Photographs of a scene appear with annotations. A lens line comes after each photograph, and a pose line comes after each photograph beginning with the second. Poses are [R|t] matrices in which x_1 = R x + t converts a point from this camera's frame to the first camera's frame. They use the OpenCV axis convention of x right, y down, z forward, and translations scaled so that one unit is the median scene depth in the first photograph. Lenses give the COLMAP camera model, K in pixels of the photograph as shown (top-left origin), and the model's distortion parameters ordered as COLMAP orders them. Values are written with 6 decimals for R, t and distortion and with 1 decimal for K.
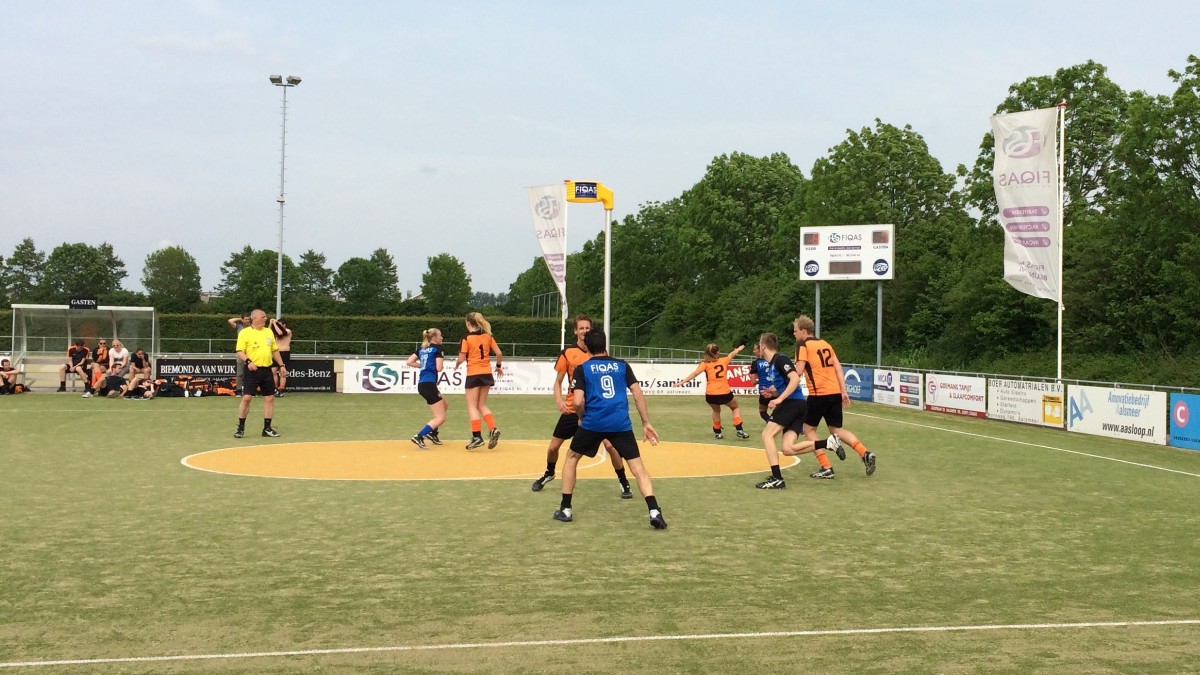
lens RADIAL K [[1434.6, 0, 706.4], [0, 1434.6, 280.9], [0, 0, 1]] dist [0.074374, -0.095875]
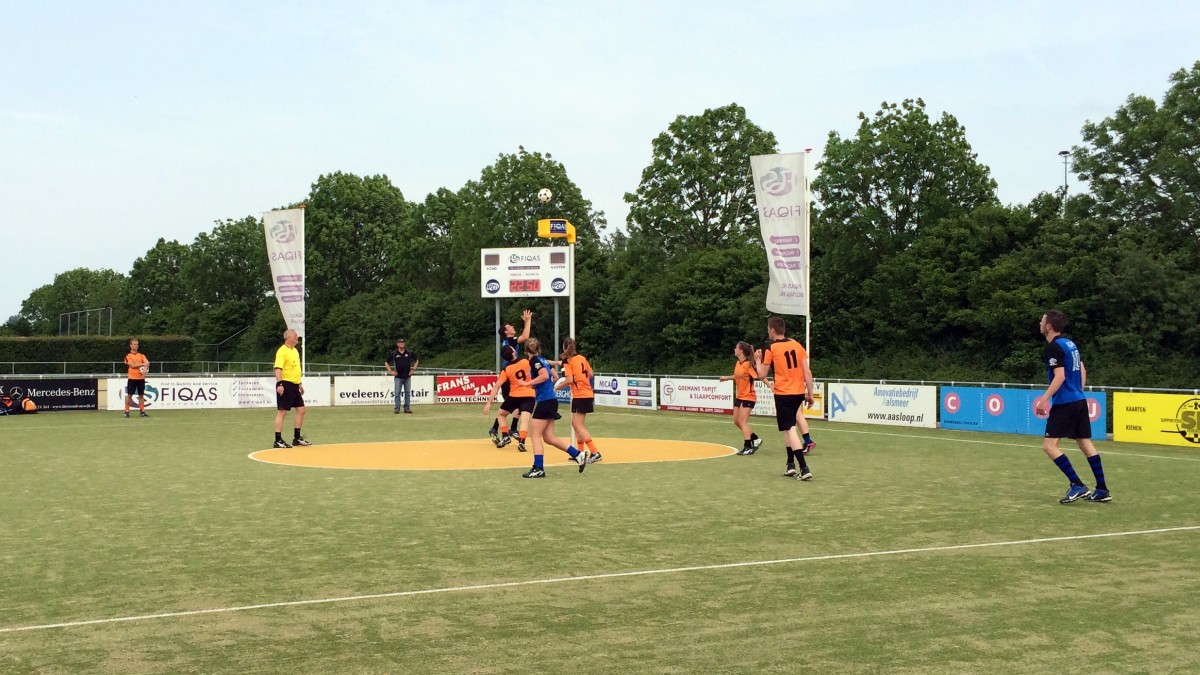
lens RADIAL K [[1462.4, 0, 464.8], [0, 1462.4, 337.4], [0, 0, 1]] dist [0.036904, 0.013547]
pose [[0.971114, -0.015816, 0.238092, -0.242800], [0.008711, 0.999486, 0.030866, -0.005240], [-0.238458, -0.027901, 0.970752, -0.089893]]
